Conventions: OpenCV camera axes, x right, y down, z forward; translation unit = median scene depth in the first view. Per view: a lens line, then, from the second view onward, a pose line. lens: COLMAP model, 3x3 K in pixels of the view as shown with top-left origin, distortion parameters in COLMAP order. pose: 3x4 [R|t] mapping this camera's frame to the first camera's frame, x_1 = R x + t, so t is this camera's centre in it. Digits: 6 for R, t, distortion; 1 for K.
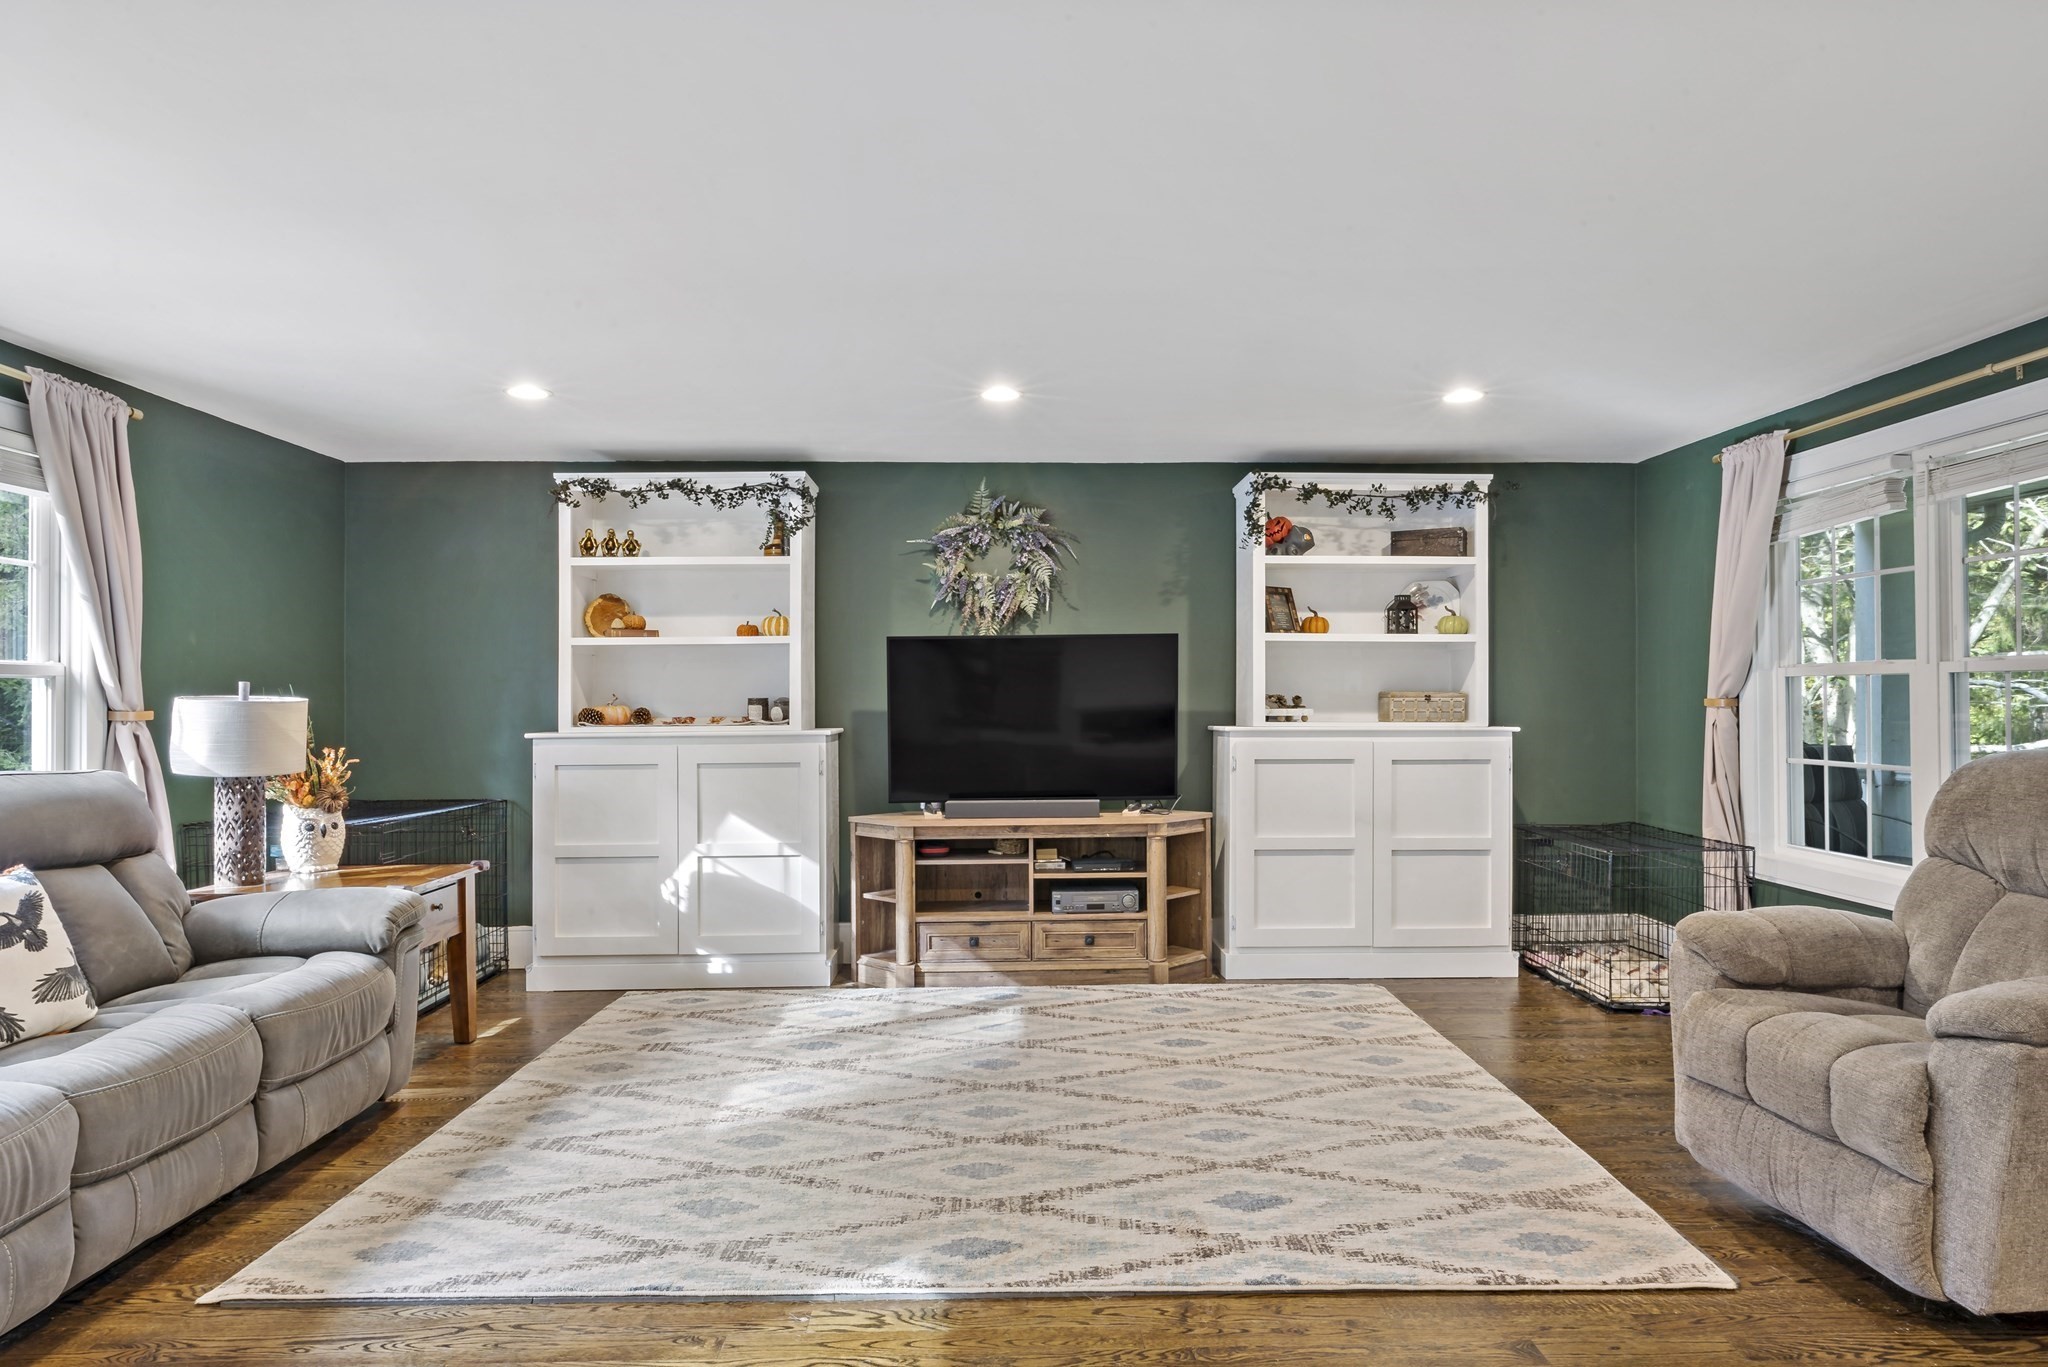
lens RADIAL K [[1167.4, 0, 1035.6], [0, 1167.4, 692.4], [0, 0, 1]] dist [0.000544, -0.002369]
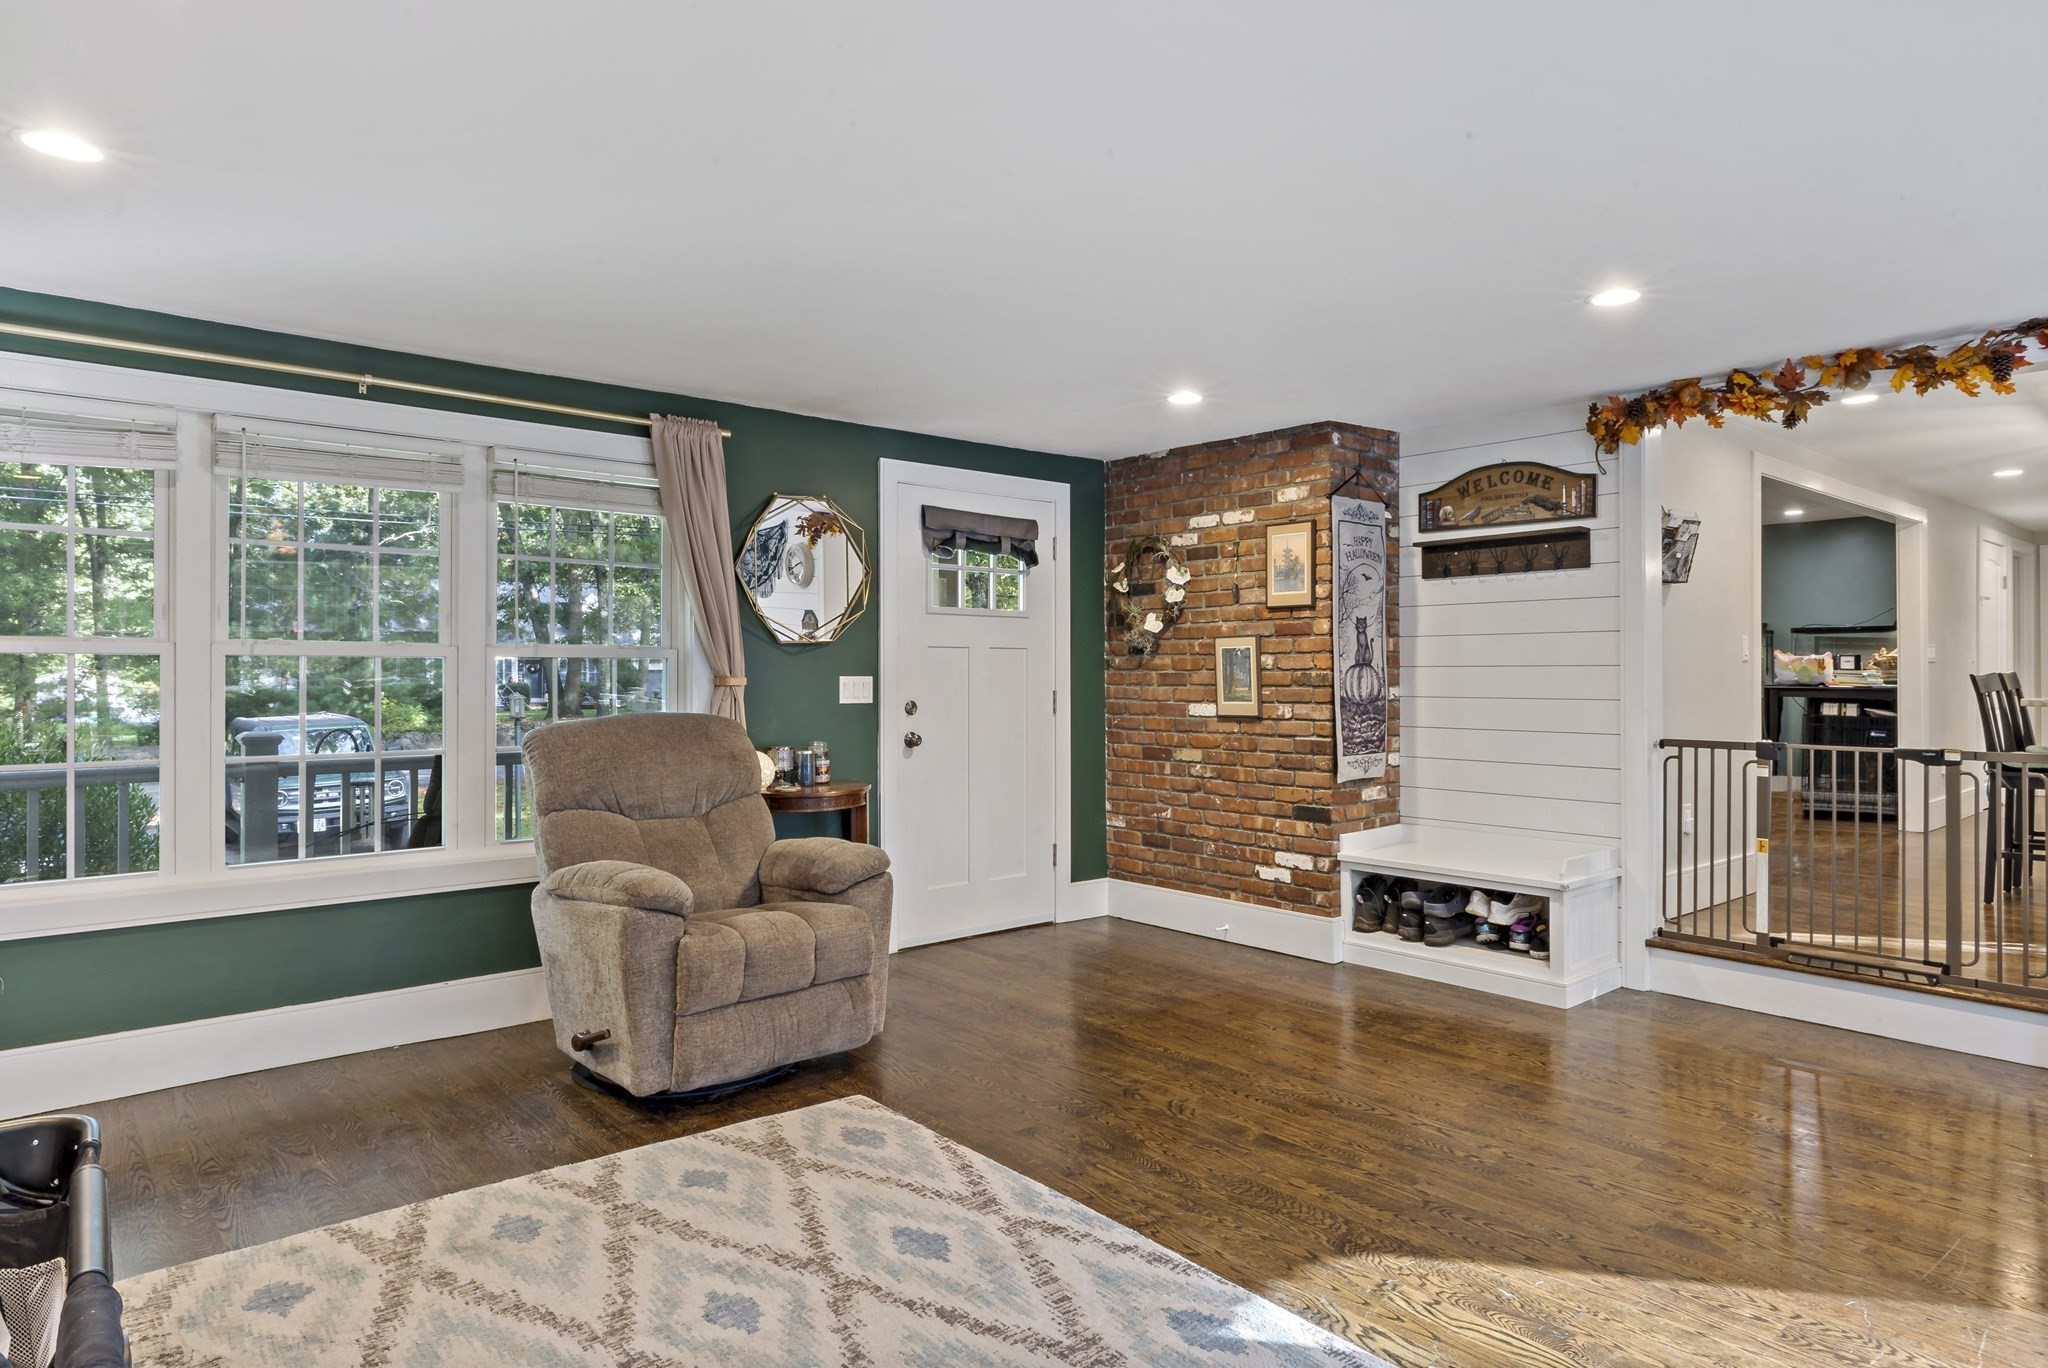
lens RADIAL K [[1216.1, 0, 1058.5], [0, 1216.1, 758.4], [0, 0, 1]] dist [0.007754, -0.000163]
pose [[-0.617595, -0.060988, 0.784128, -0.341183], [-0.000715, 0.997032, 0.076985, -0.011345], [-0.786496, 0.046985, -0.615806, 0.823953]]
